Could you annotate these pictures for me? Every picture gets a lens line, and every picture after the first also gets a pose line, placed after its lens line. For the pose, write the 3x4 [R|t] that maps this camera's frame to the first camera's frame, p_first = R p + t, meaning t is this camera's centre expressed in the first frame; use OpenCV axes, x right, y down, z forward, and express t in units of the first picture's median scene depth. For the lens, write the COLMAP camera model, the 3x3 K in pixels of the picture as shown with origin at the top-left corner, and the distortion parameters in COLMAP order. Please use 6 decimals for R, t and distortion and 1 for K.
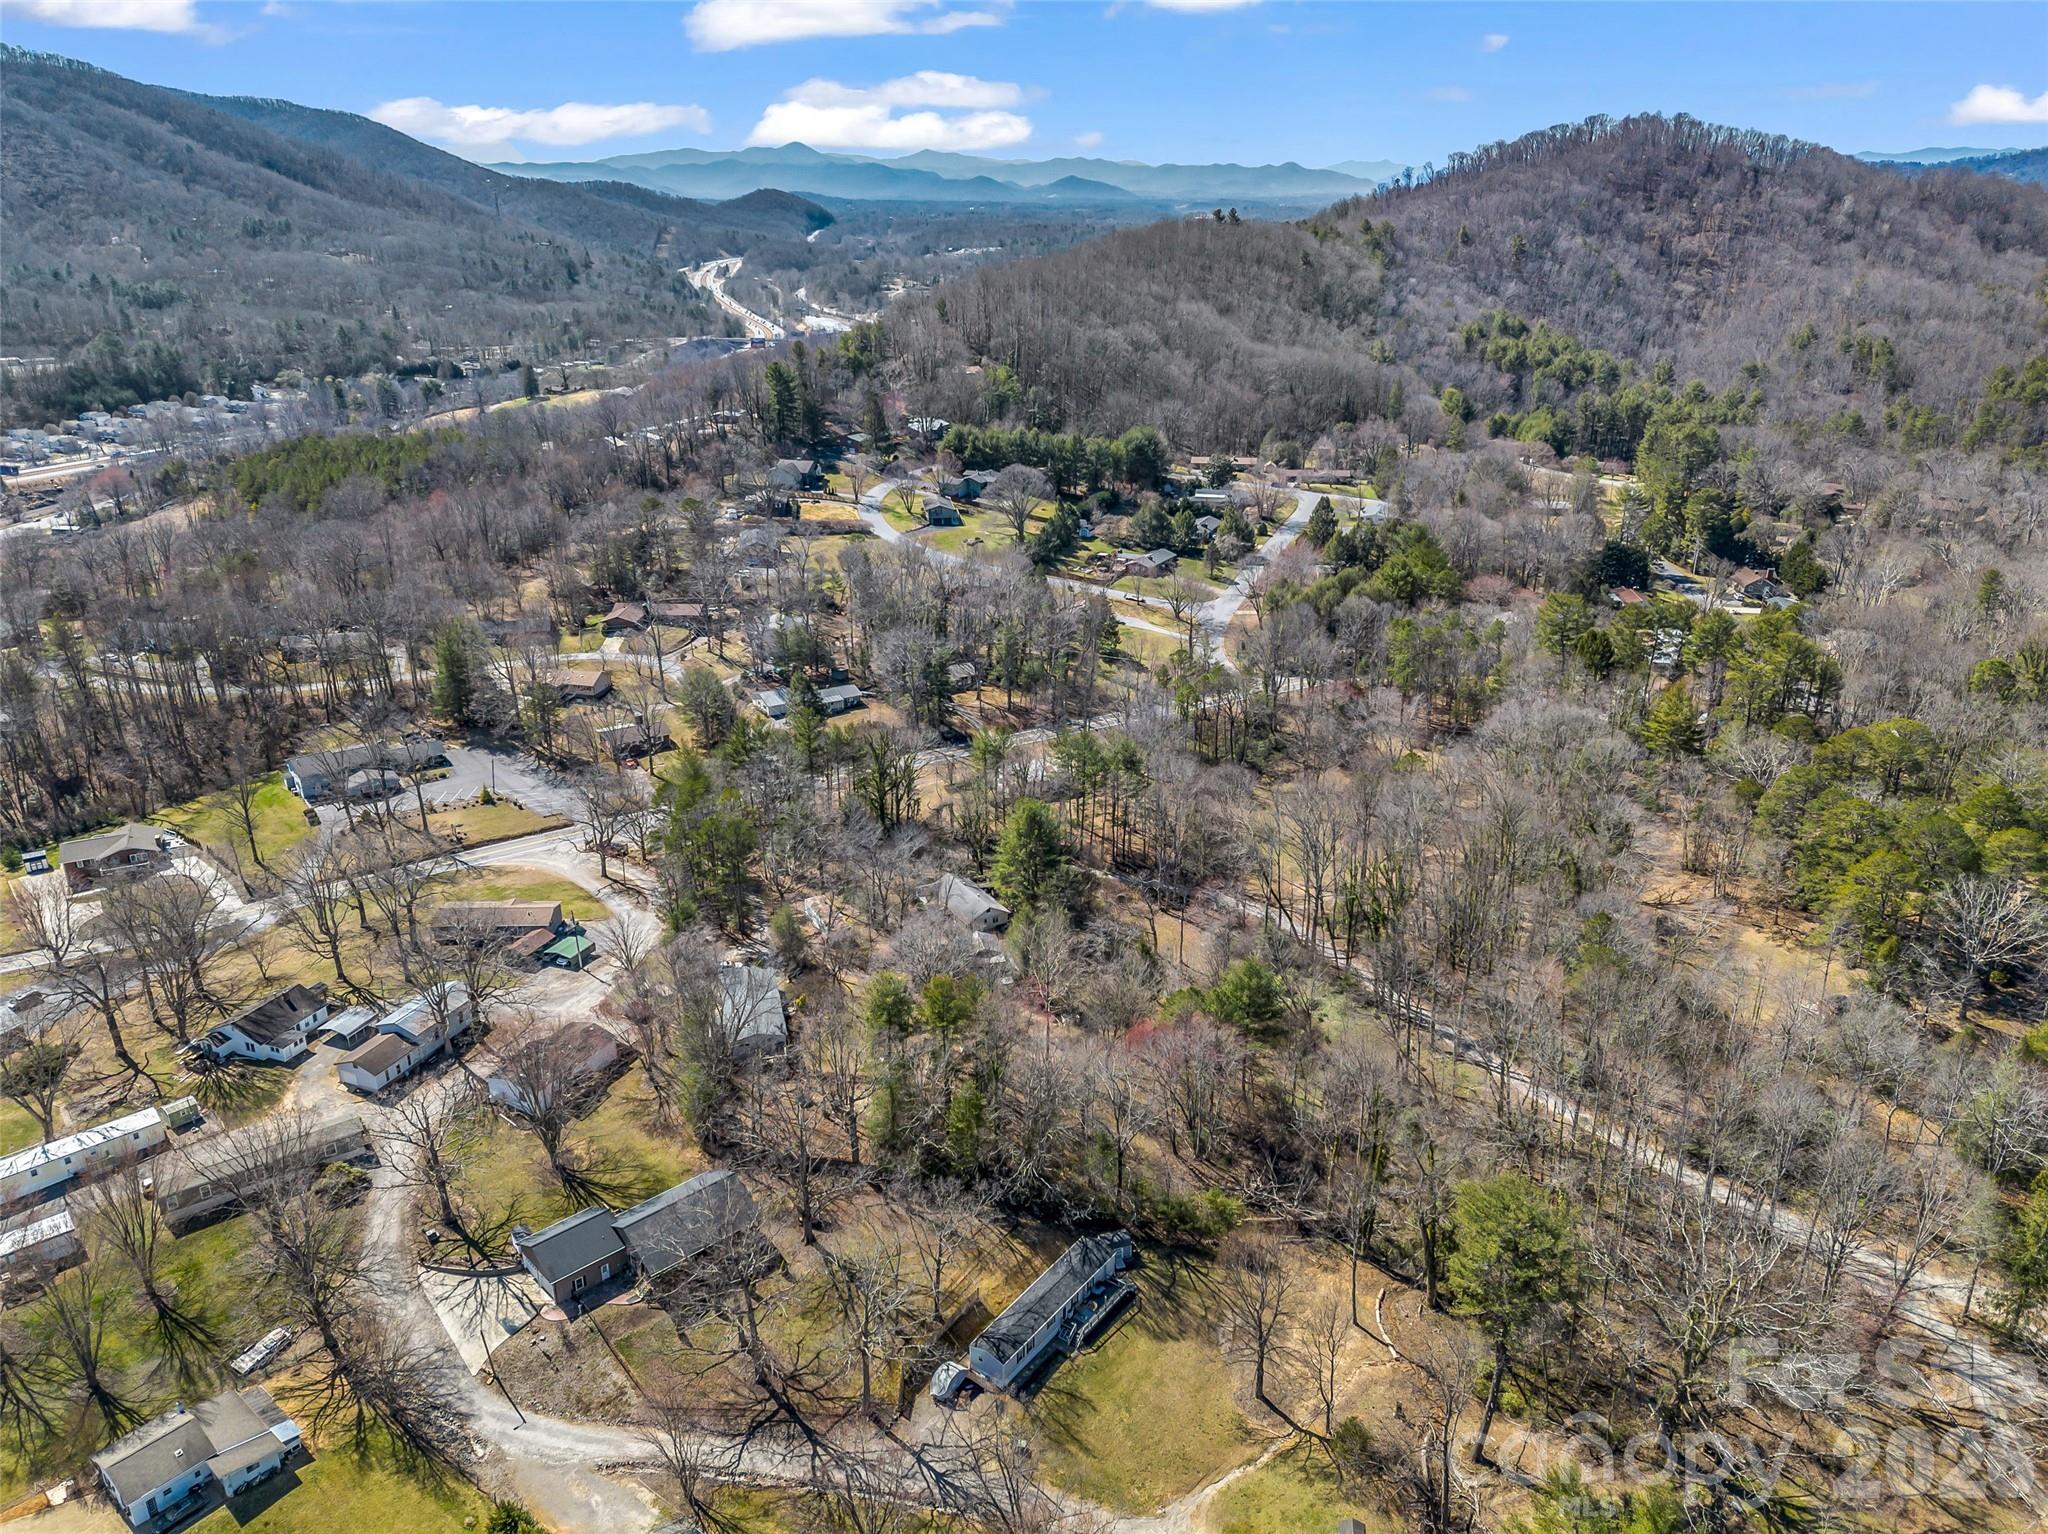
lens RADIAL K [[1462.3, 0, 1020.3], [0, 1462.3, 769.2], [0, 0, 1]] dist [0.052084, -0.037002]
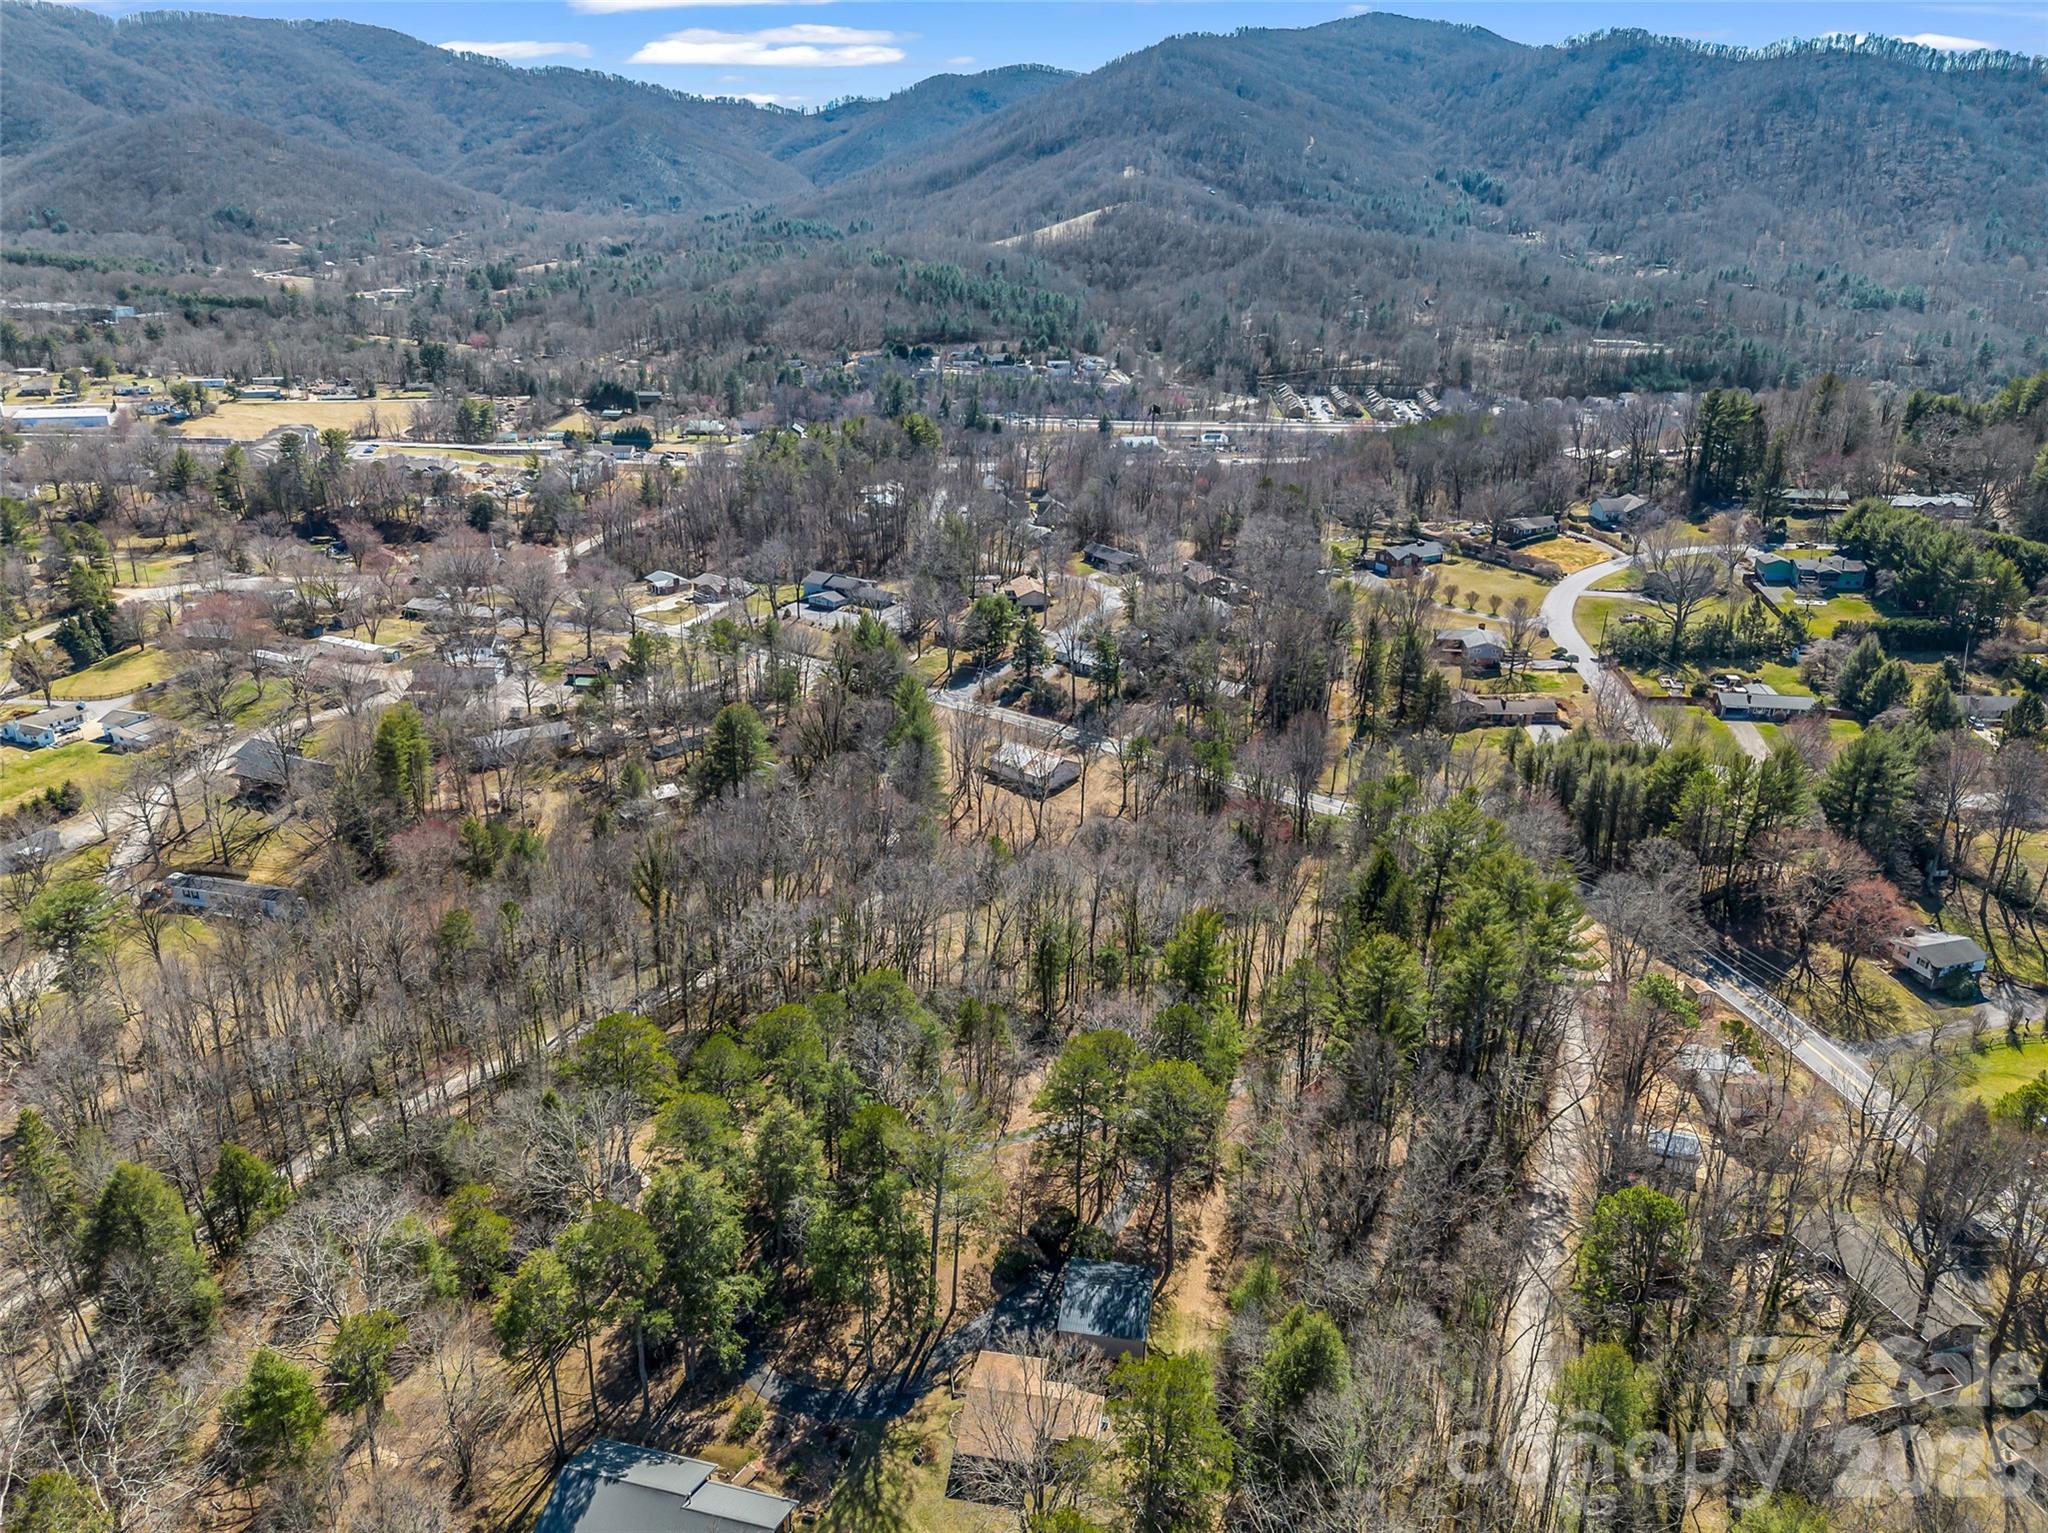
lens RADIAL K [[1462.3, 0, 1020.3], [0, 1462.3, 768.7], [0, 0, 1]] dist [0.052084, -0.037002]
pose [[0.345008, 0.346552, -0.872279, 0.355352], [-0.350420, 0.909702, 0.222820, -0.086218], [0.870732, 0.228790, 0.435293, 0.222878]]
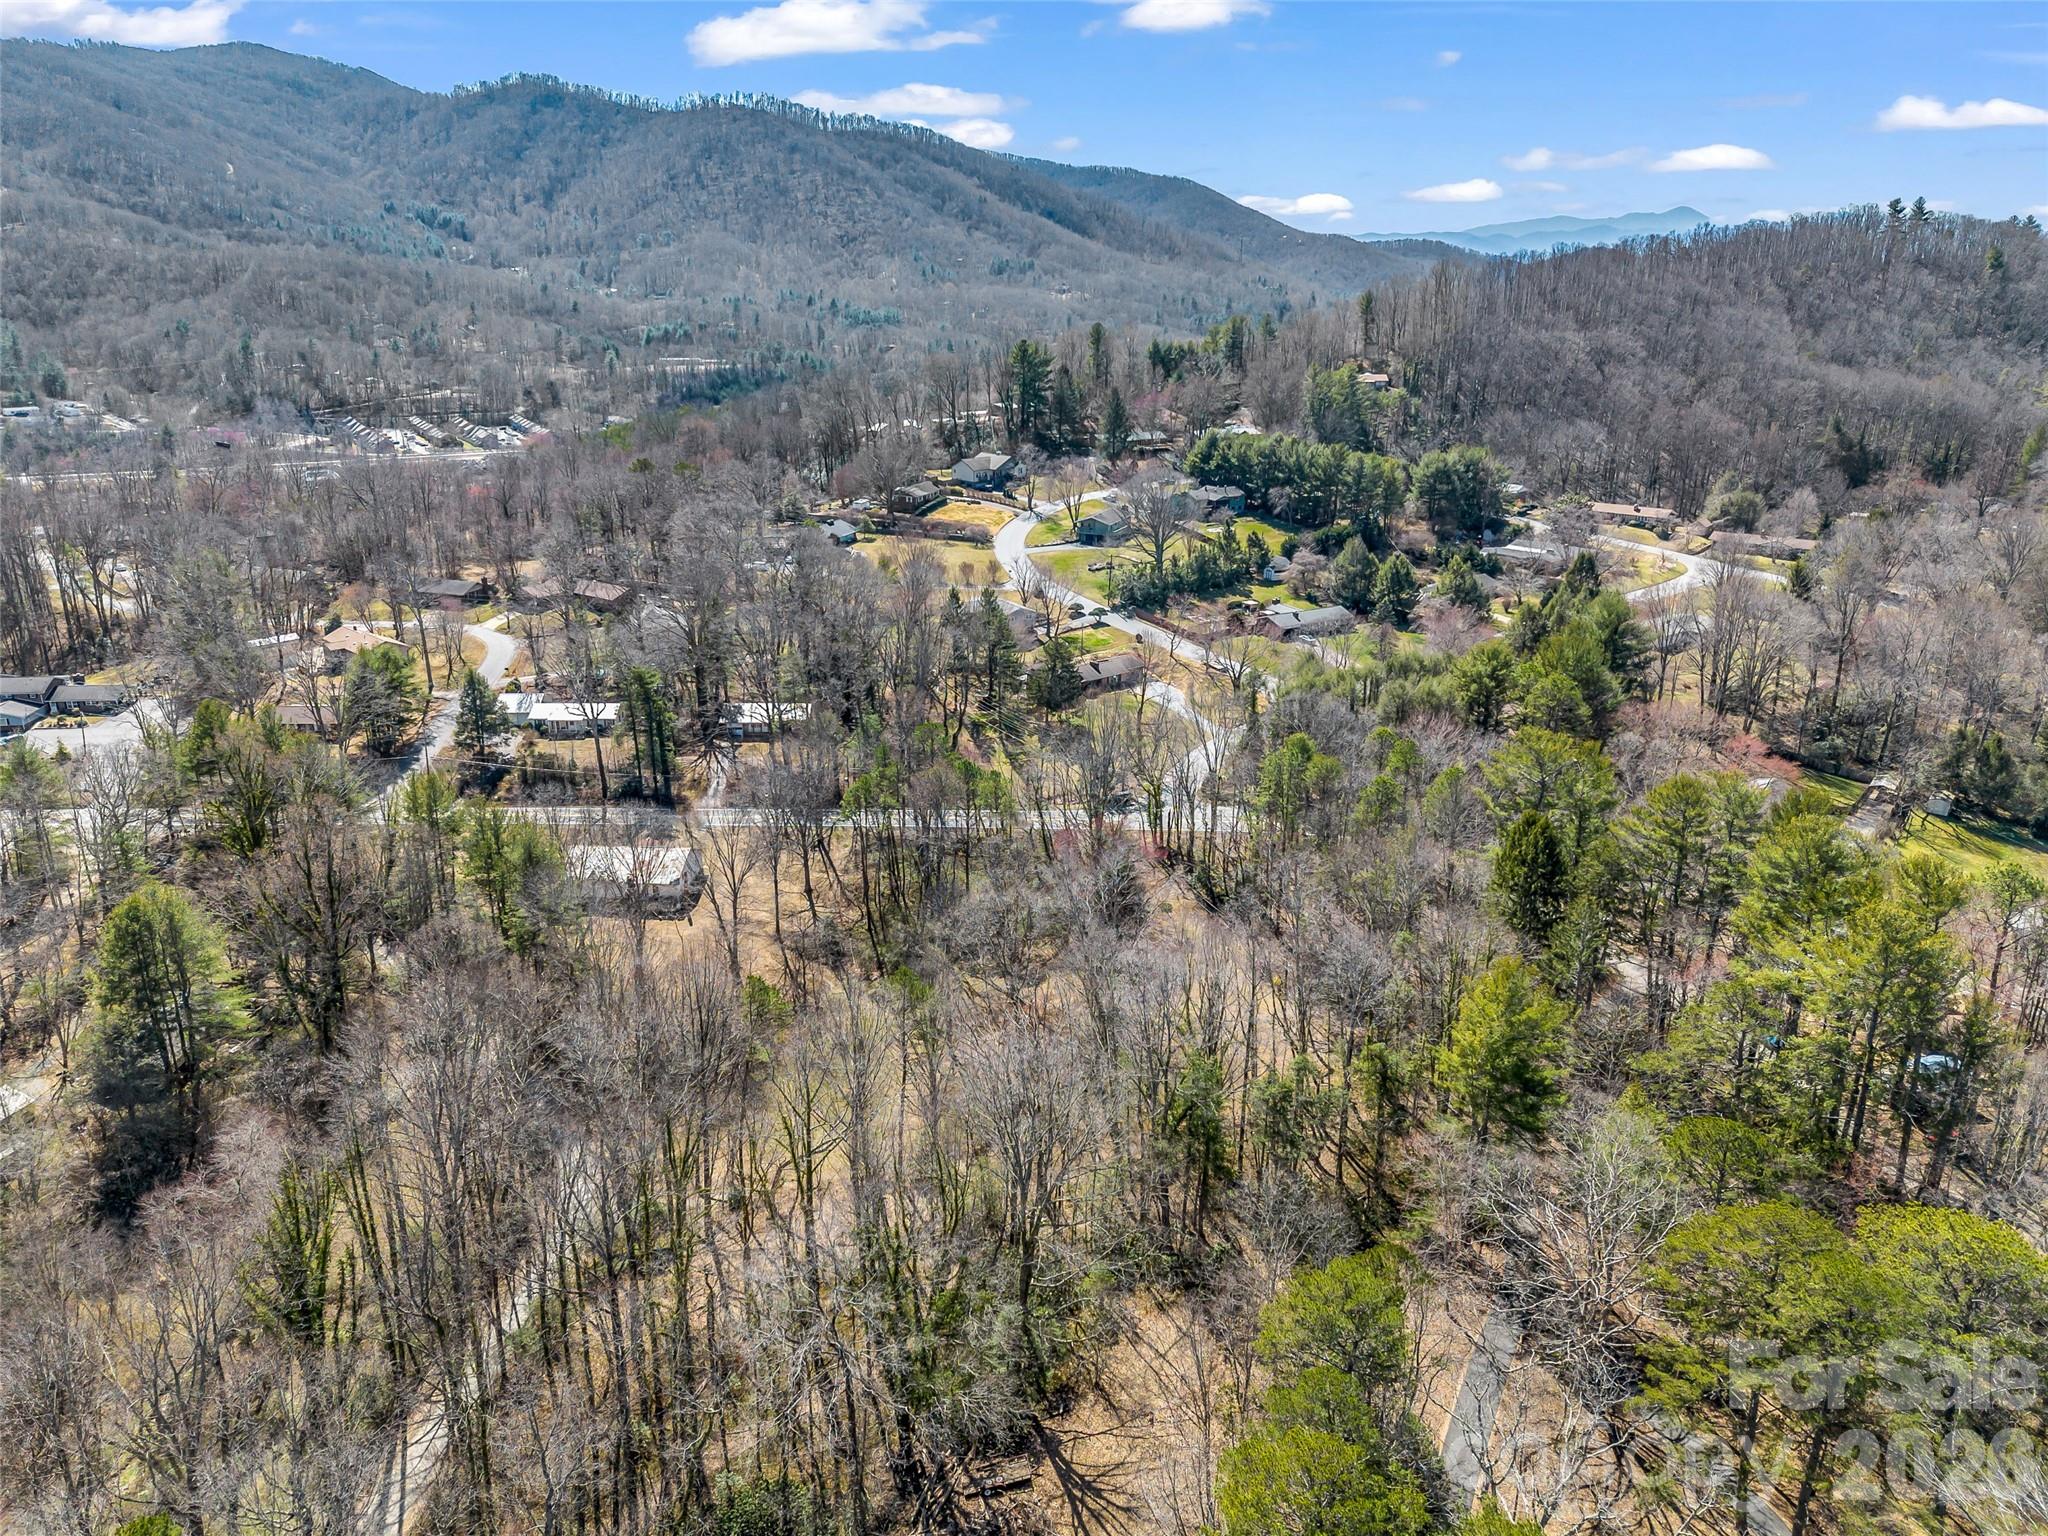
lens RADIAL K [[1462.3, 0, 1020.3], [0, 1462.3, 770.2], [0, 0, 1]] dist [0.052084, -0.037002]
pose [[0.857510, 0.174293, -0.484045, 0.187748], [-0.194117, 0.980934, 0.009322, -0.031726], [0.476441, 0.085967, 0.874994, 0.202546]]
